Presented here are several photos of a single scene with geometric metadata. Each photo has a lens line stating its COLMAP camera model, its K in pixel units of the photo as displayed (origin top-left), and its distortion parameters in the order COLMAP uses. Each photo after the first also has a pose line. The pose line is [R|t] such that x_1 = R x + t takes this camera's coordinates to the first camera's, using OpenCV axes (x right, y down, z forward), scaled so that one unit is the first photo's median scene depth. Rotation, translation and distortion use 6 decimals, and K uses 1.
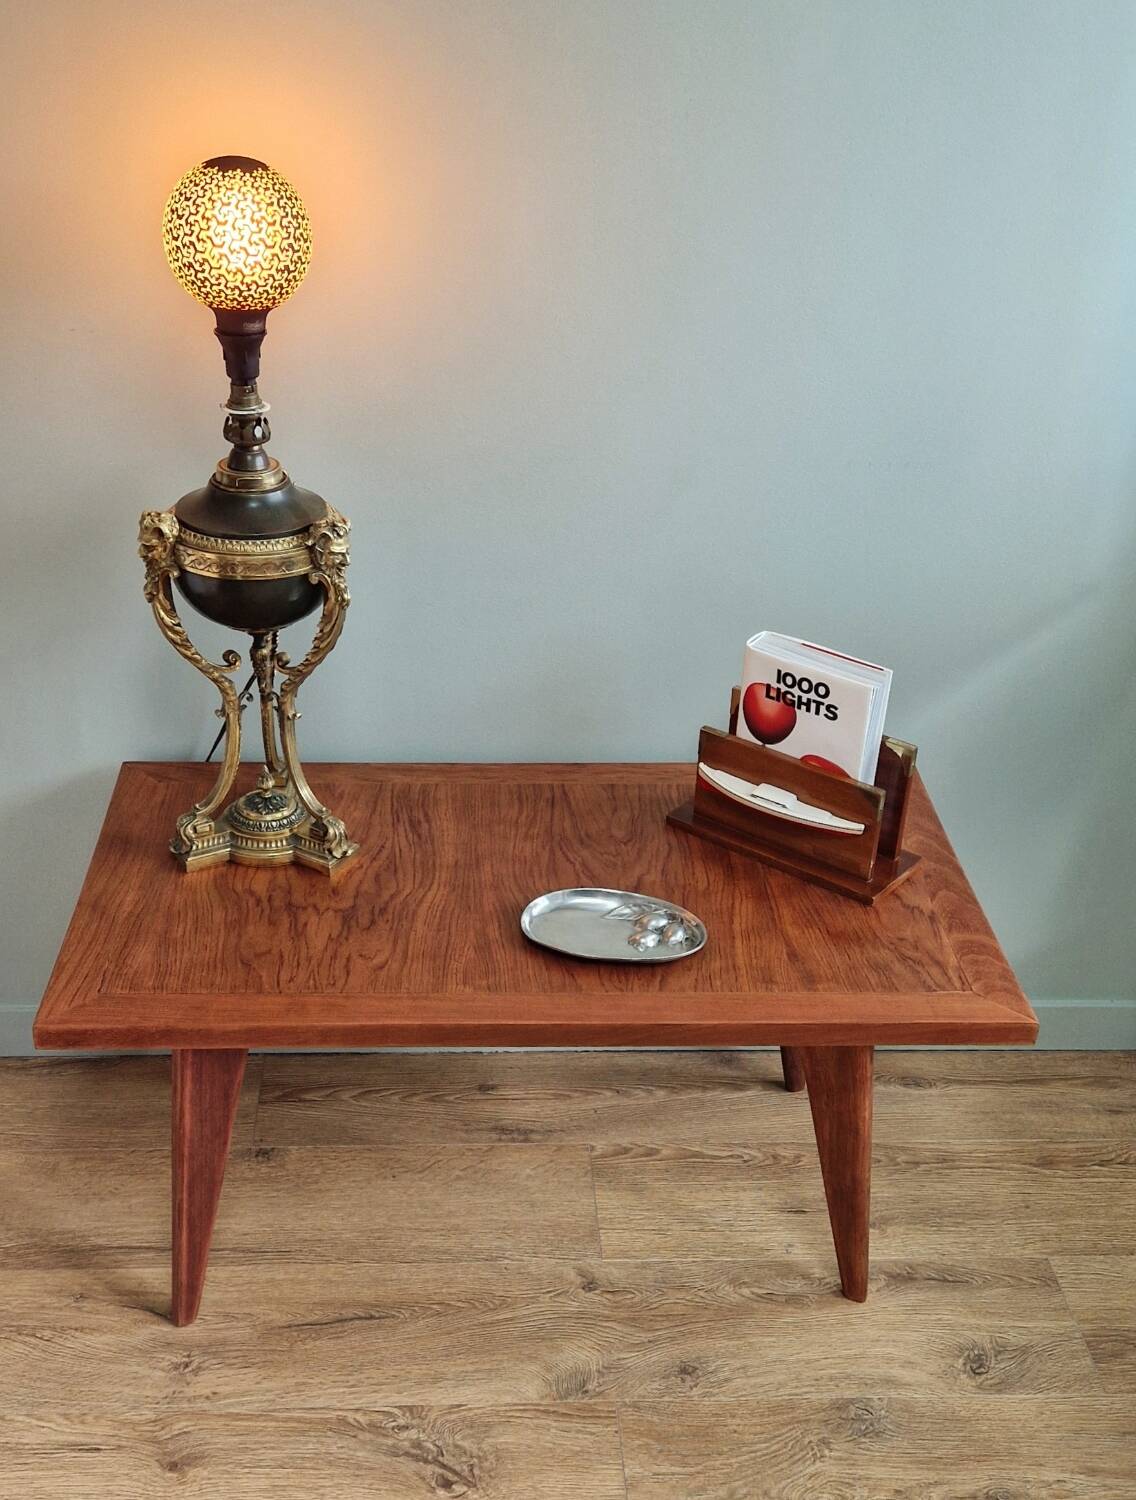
lens RADIAL K [[1879.5, 0, 554.1], [0, 1879.5, 808.4], [0, 0, 1]] dist [0.069037, -0.012943]
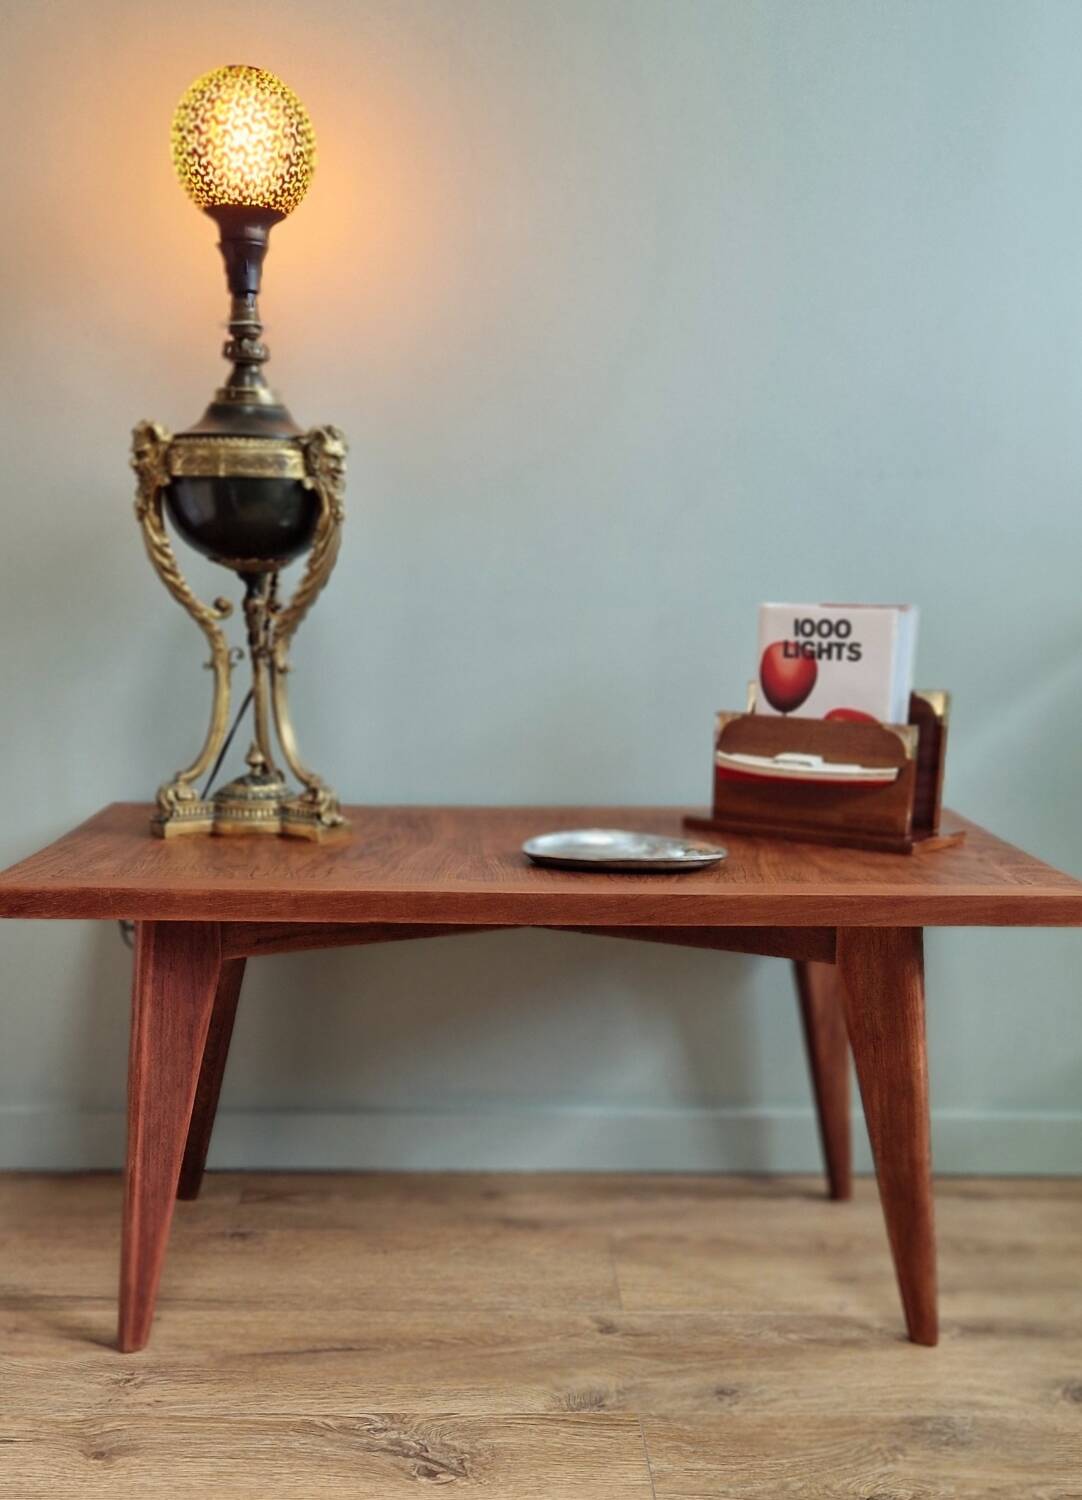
lens RADIAL K [[1776.4, 0, 516.1], [0, 1776.4, 924.1], [0, 0, 1]] dist [0.072703, -0.023054]
pose [[0.999121, -0.011315, -0.040352, 0.012868], [-0.001986, 0.948999, -0.315272, 0.354957], [0.041861, 0.315075, 0.948143, 0.190136]]
